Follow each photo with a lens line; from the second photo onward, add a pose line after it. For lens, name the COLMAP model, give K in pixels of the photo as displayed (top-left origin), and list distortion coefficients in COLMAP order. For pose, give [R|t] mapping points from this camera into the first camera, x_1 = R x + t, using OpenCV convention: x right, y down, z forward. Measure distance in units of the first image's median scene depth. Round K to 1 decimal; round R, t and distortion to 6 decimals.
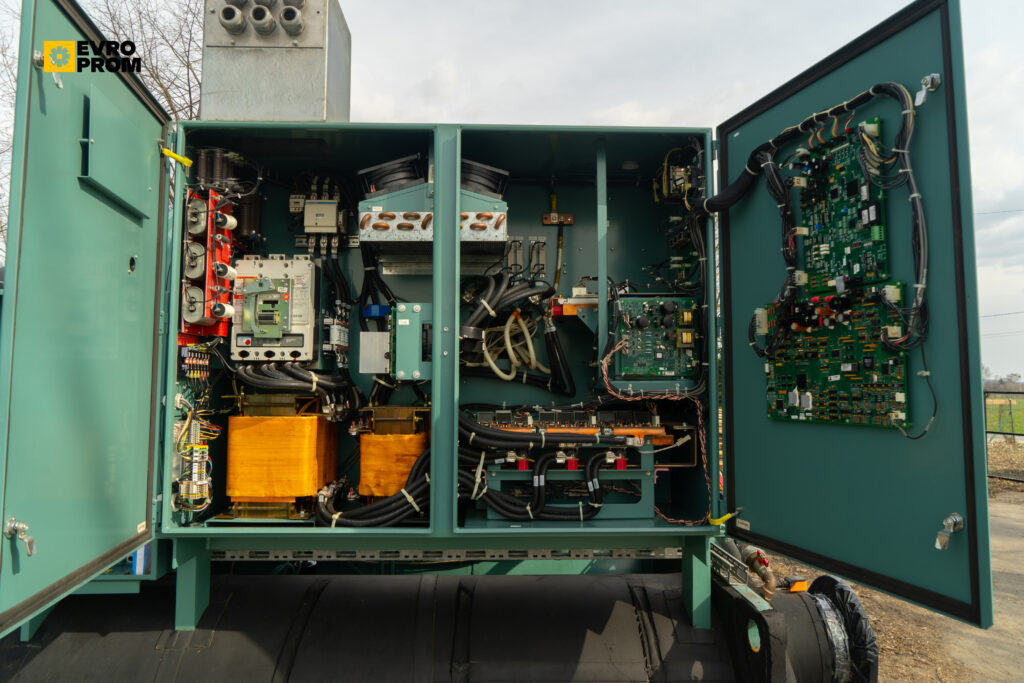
lens RADIAL K [[676.7, 0, 512.6], [0, 676.7, 333.2], [0, 0, 1]] dist [-0.021768, 0.010899]
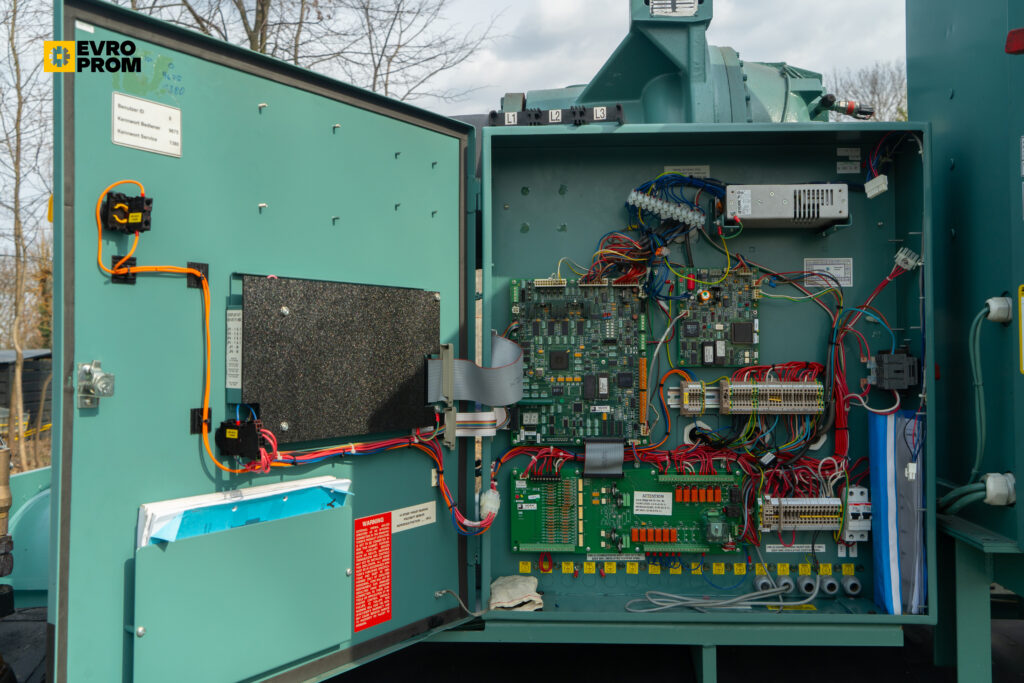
lens RADIAL K [[967.6, 0, 510.7], [0, 967.6, 320.8], [0, 0, 1]] dist [0.016533, 0.000000]
pose [[0.993365, -0.012712, -0.114302, -0.804970], [0.017262, 0.999094, 0.038904, 0.071253], [0.113704, -0.040619, 0.992684, 0.149812]]
